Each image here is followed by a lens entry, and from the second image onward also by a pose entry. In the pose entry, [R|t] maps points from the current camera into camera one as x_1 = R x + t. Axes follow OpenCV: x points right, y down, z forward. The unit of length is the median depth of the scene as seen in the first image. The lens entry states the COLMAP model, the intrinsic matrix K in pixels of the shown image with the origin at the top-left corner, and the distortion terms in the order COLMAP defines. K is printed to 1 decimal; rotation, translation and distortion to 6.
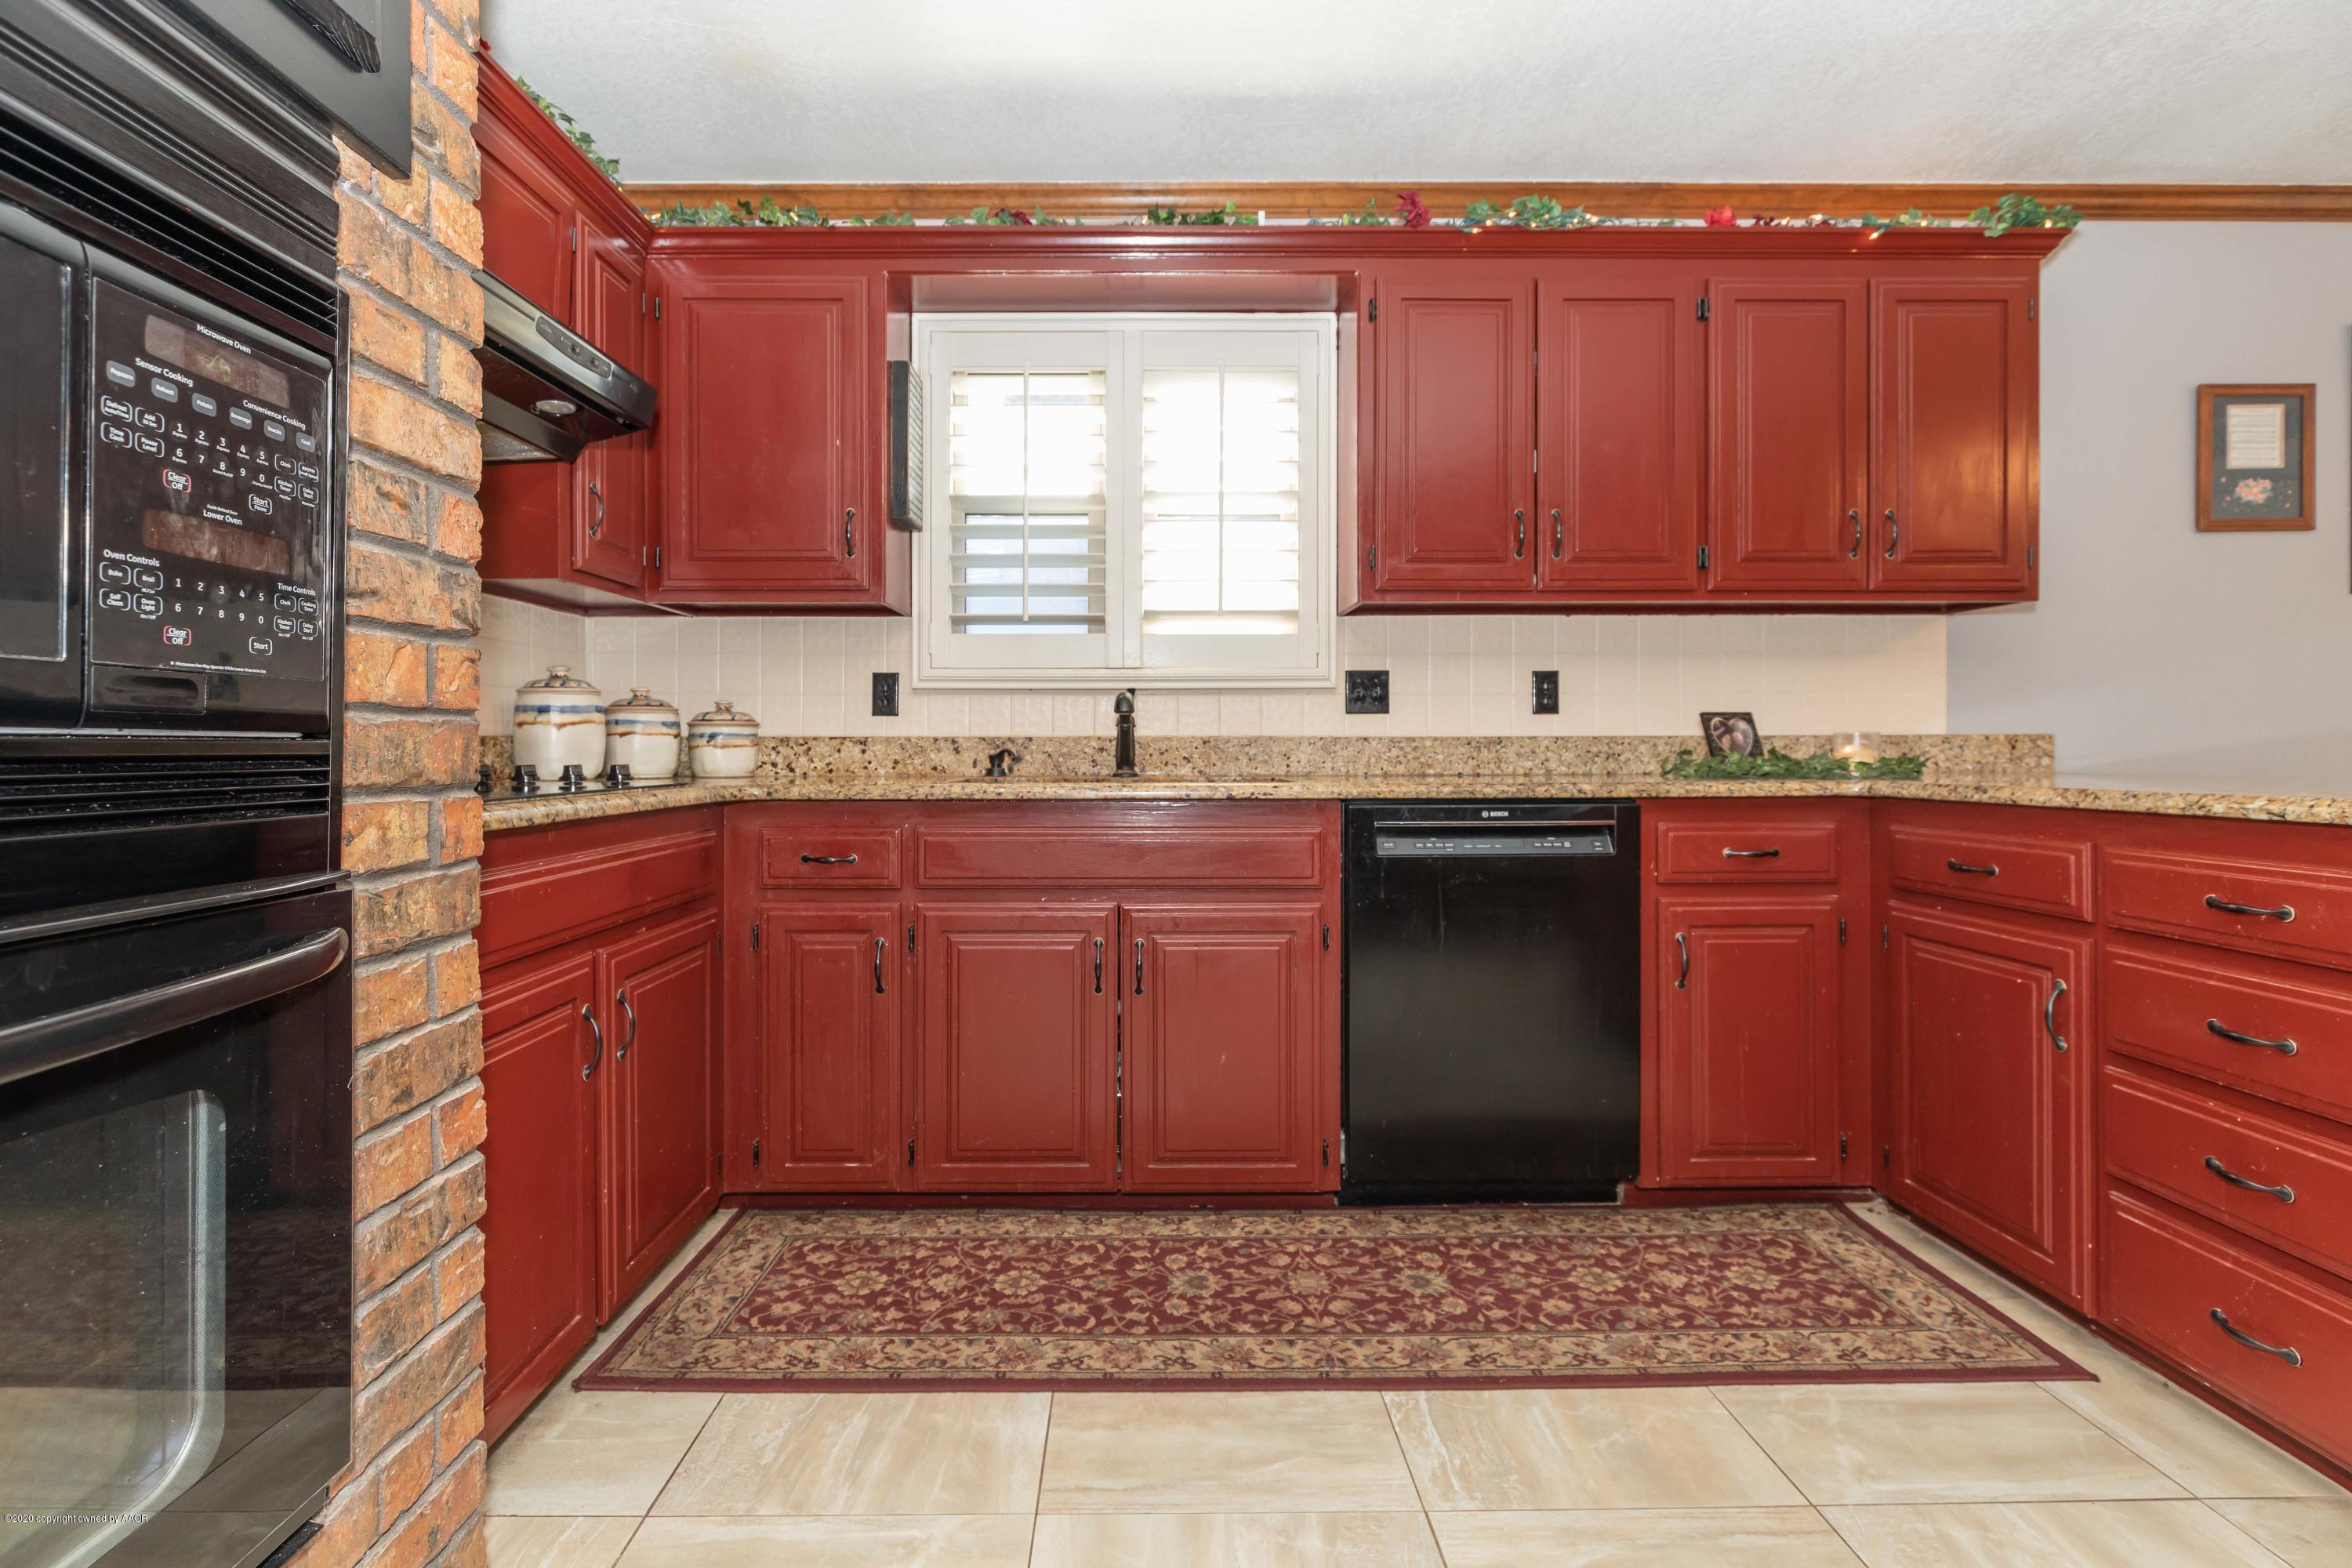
lens RADIAL K [[1093.0, 0, 1145.9], [0, 1093.0, 750.1], [0, 0, 1]] dist [0.011021, -0.002912]
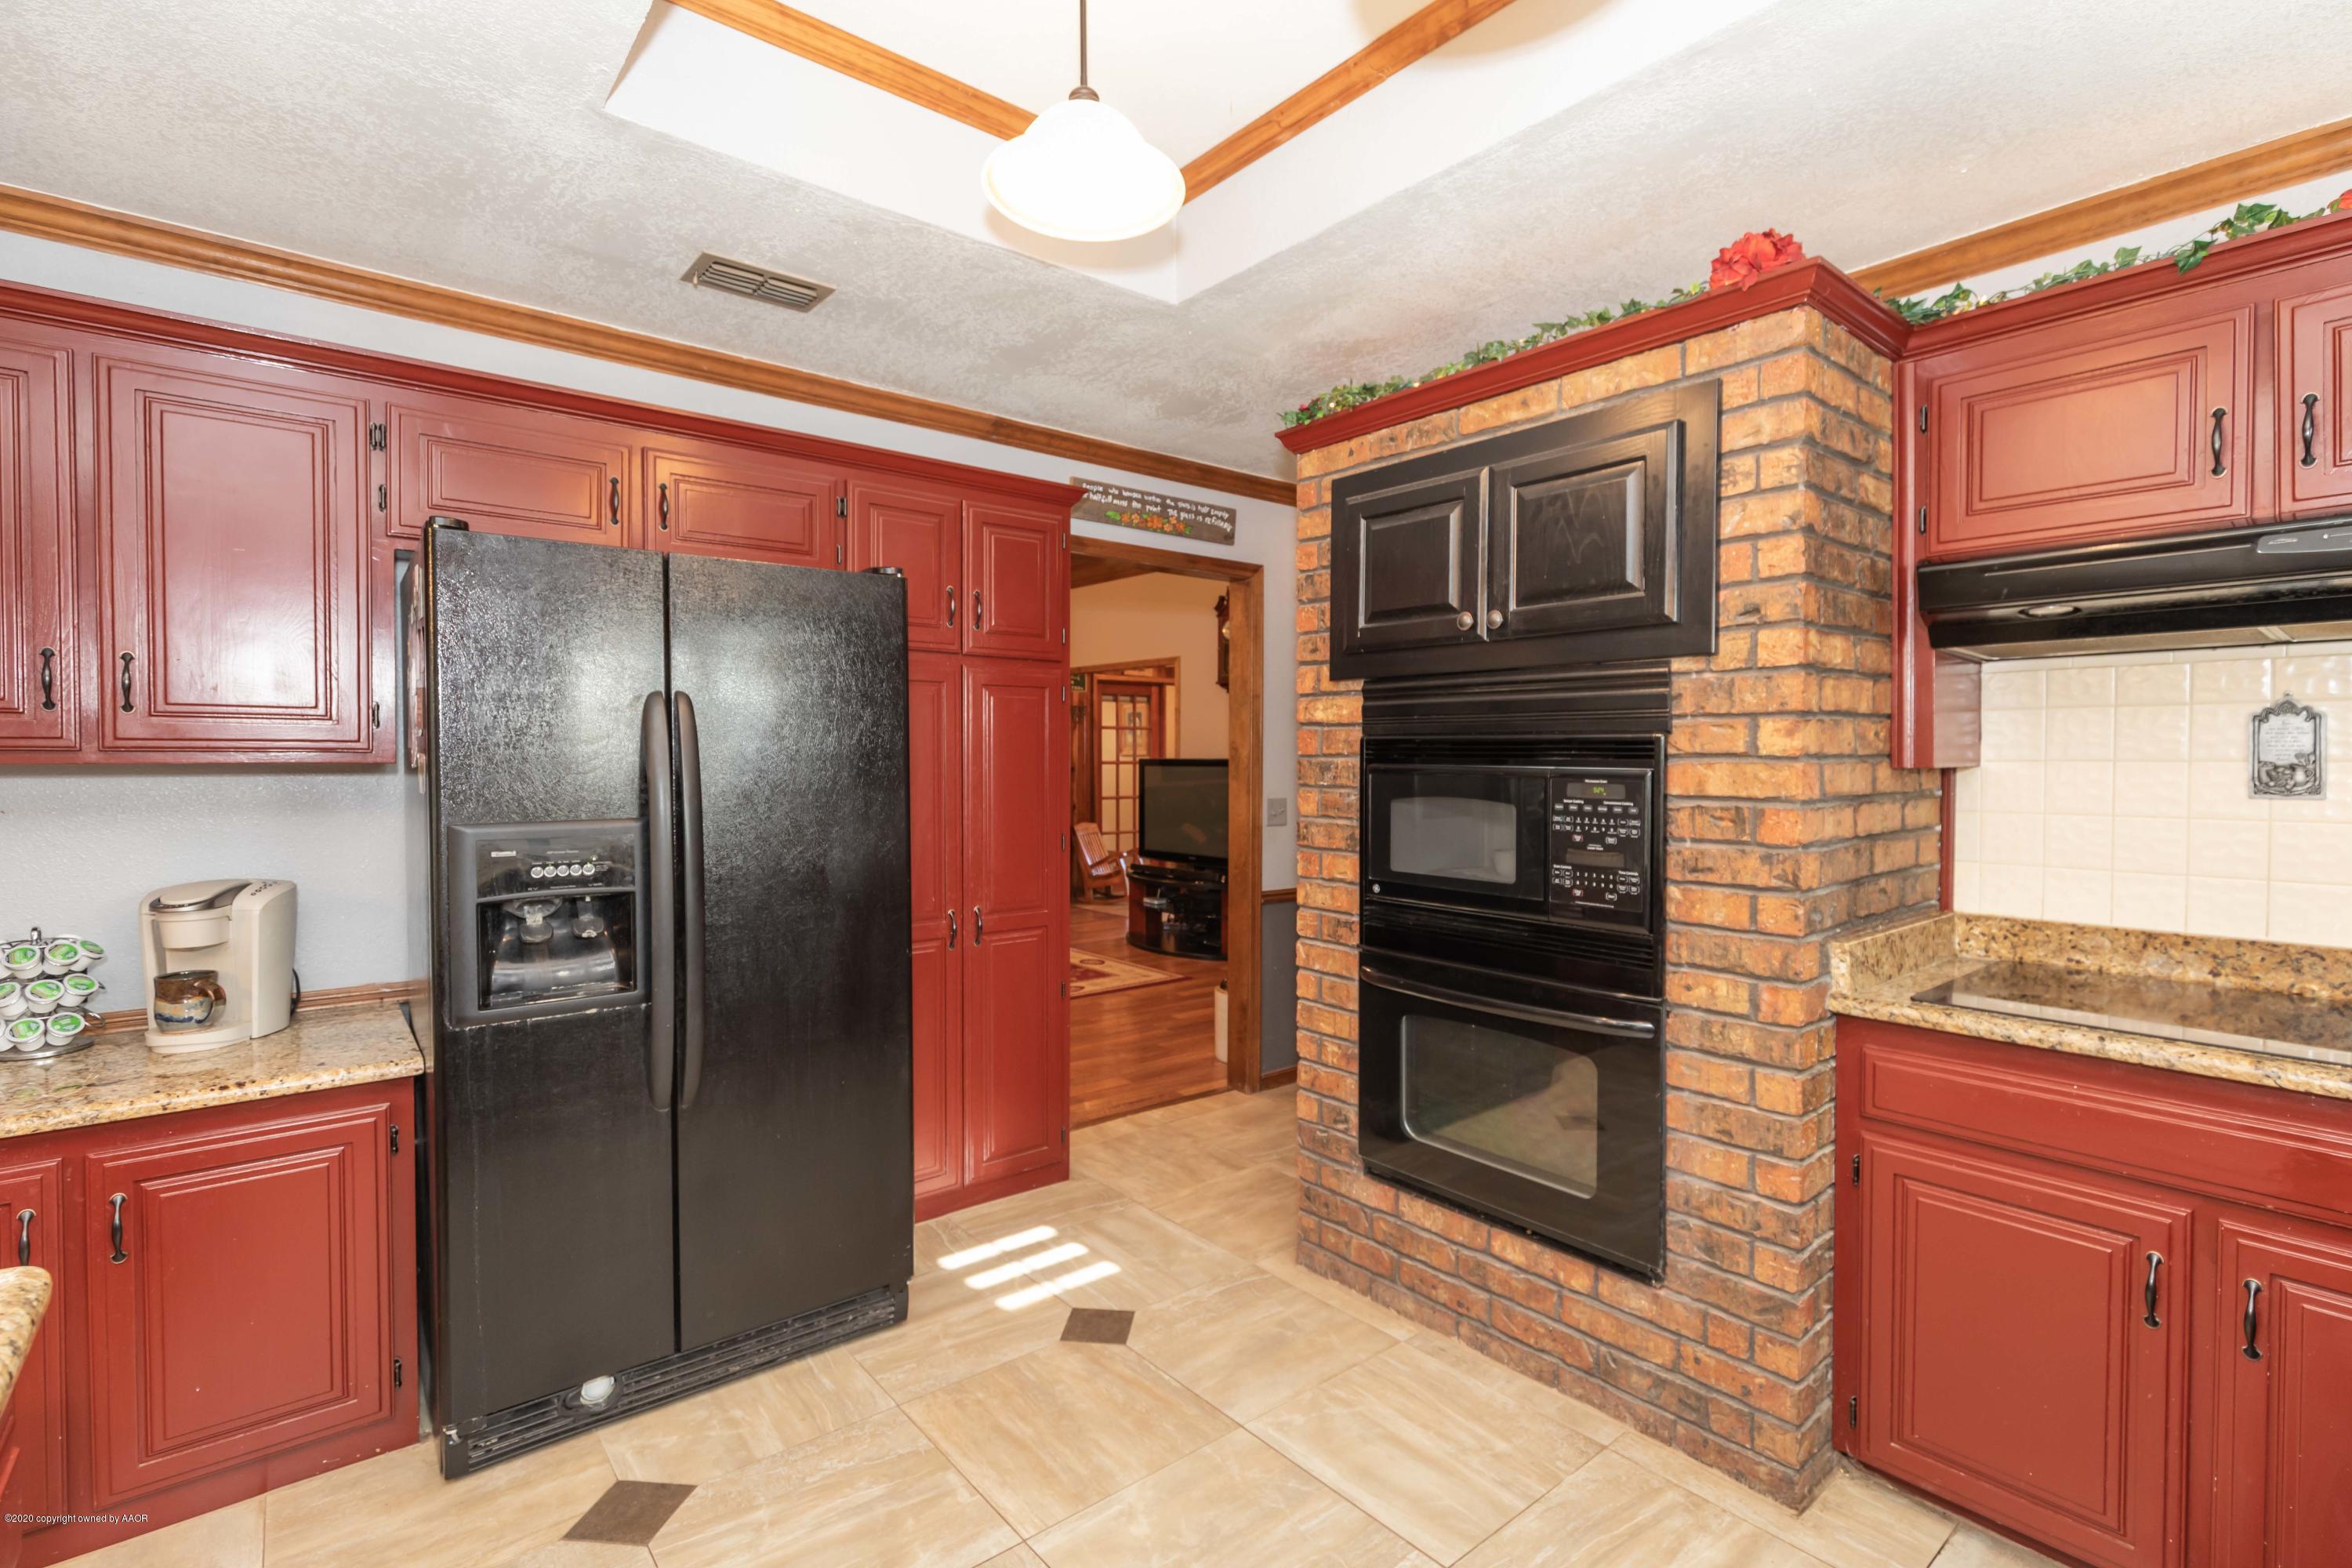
lens RADIAL K [[1093.0, 0, 1196.8], [0, 1093.0, 777.4], [0, 0, 1]] dist [0.011021, -0.002912]
pose [[-0.777841, 0.014250, -0.628300, 0.771190], [-0.000723, 0.999722, 0.023569, -0.217551], [0.628461, 0.018787, -0.777614, 1.201223]]
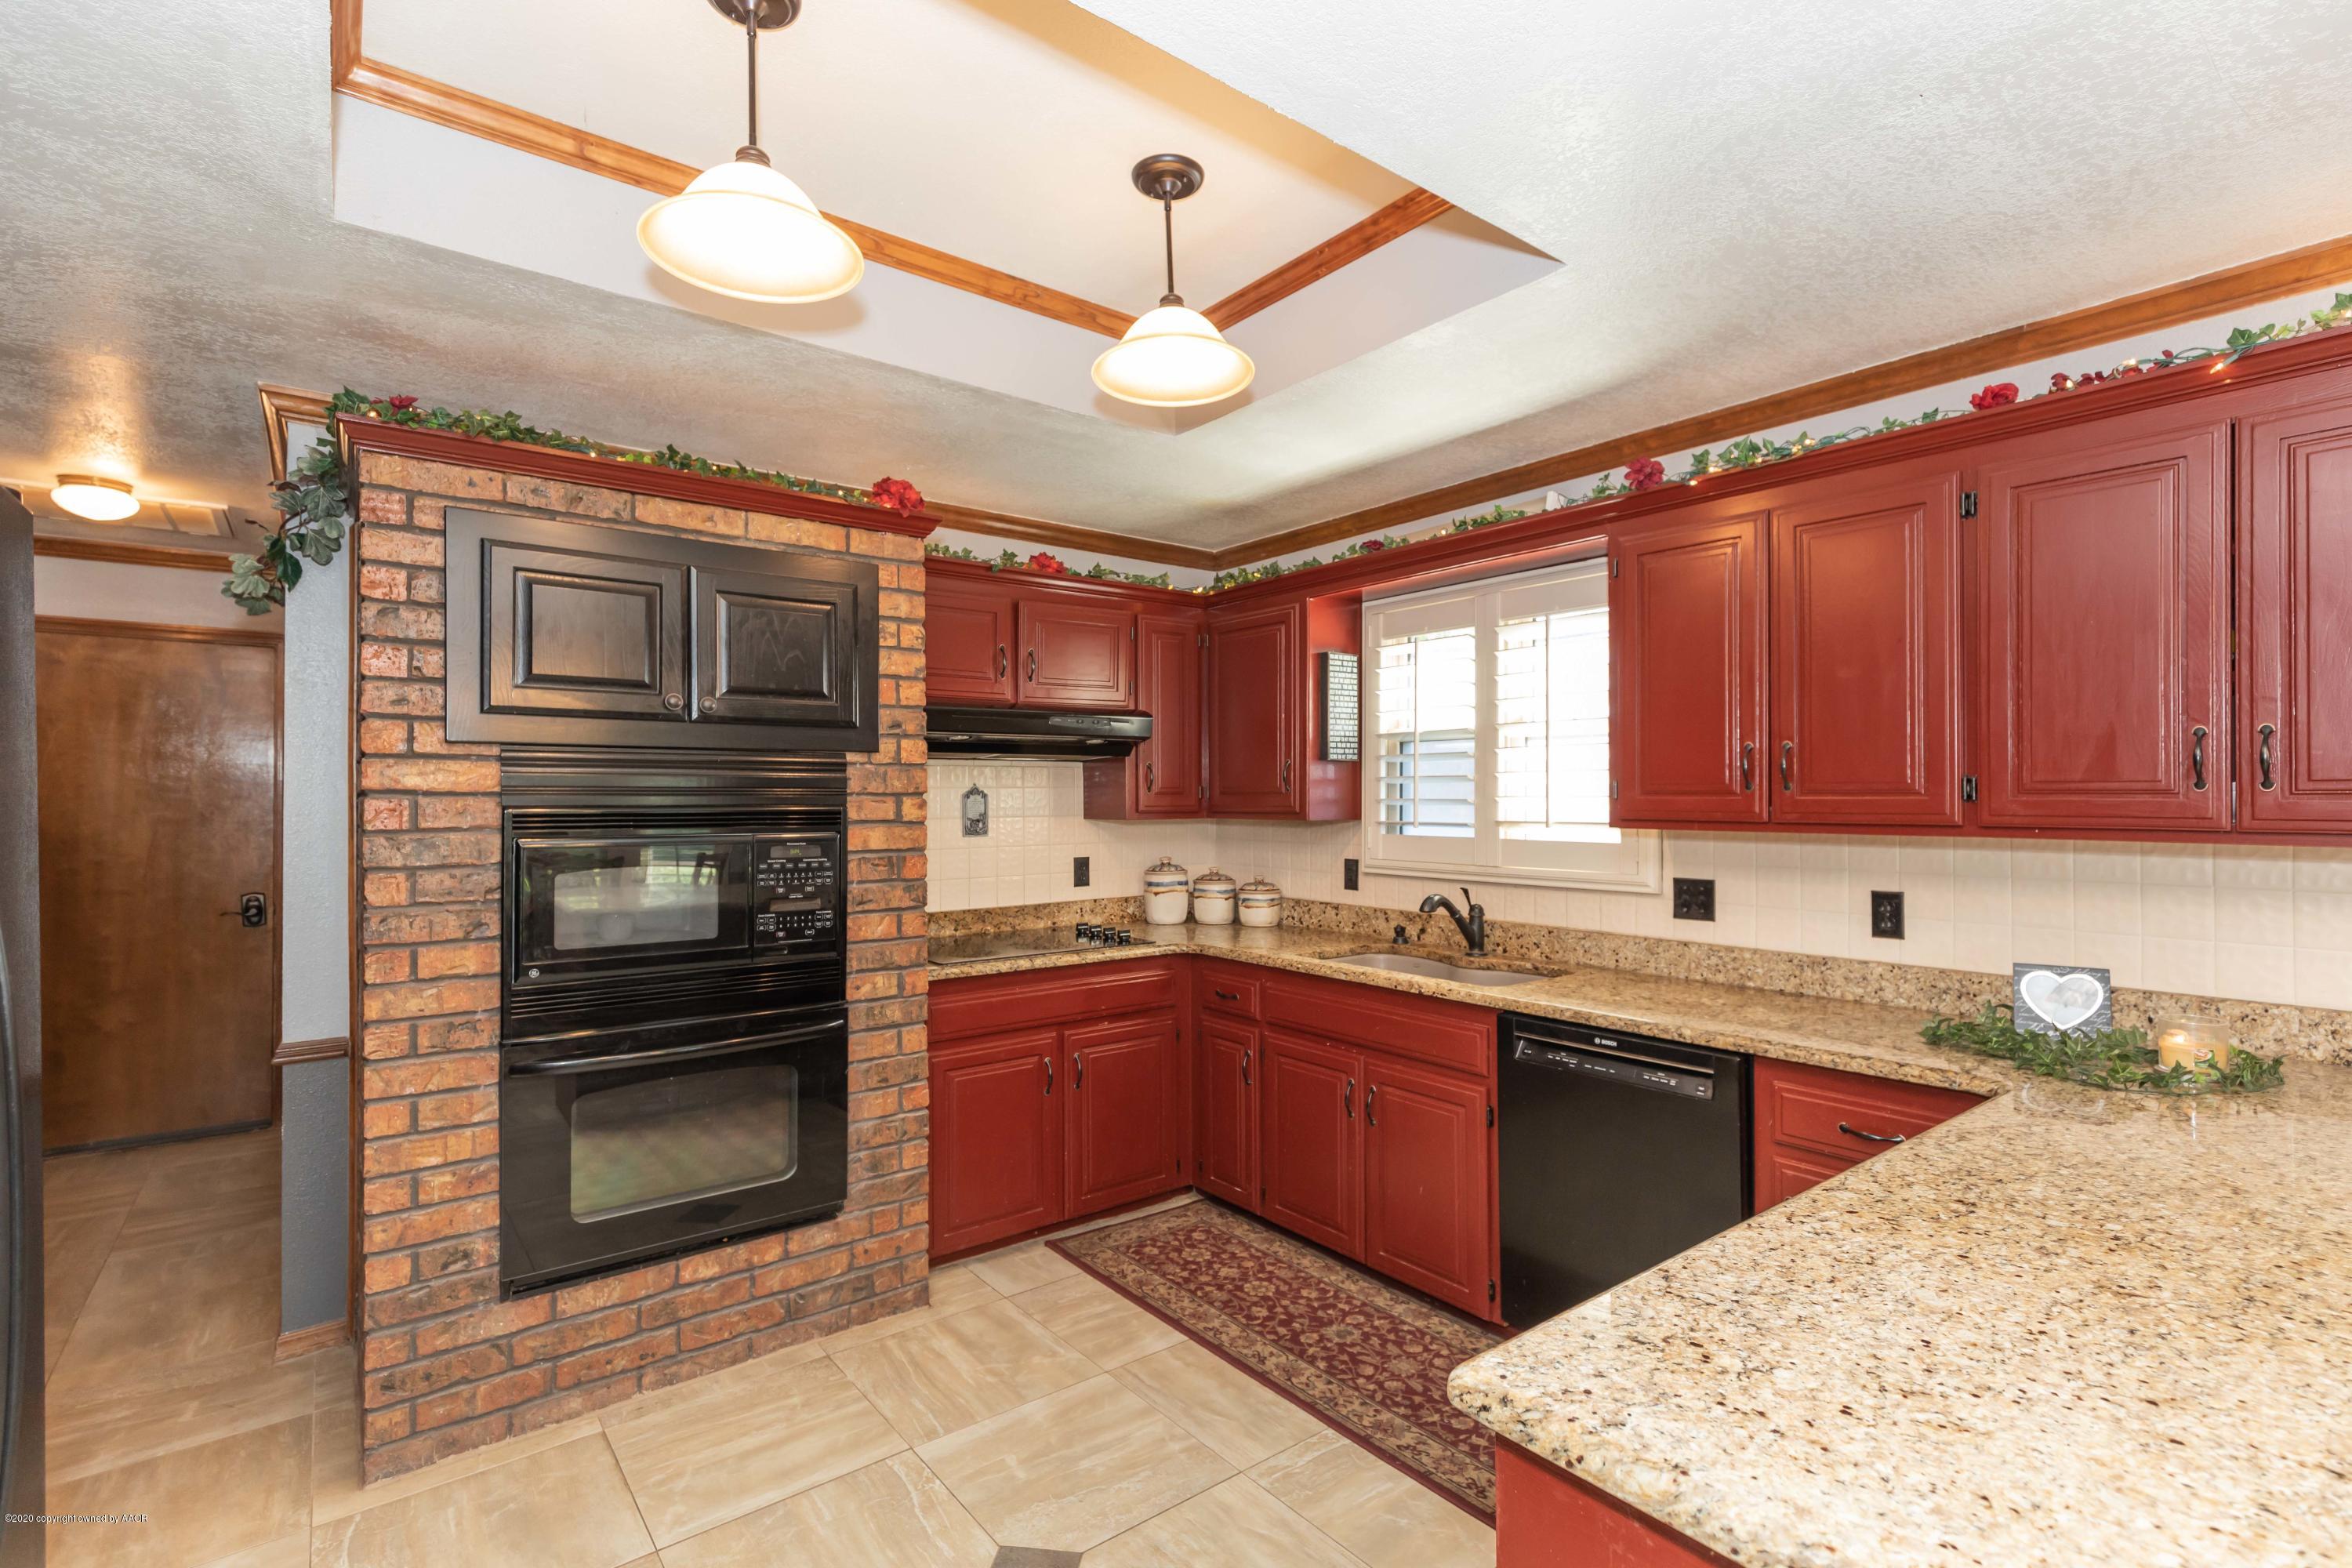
lens RADIAL K [[1093.0, 0, 1167.8], [0, 1093.0, 789.9], [0, 0, 1]] dist [0.011021, -0.002912]
pose [[0.602026, -0.003631, -0.798469, 1.244133], [-0.000469, 0.999988, -0.004901, -0.256415], [0.798477, 0.003325, 0.602017, -0.056178]]
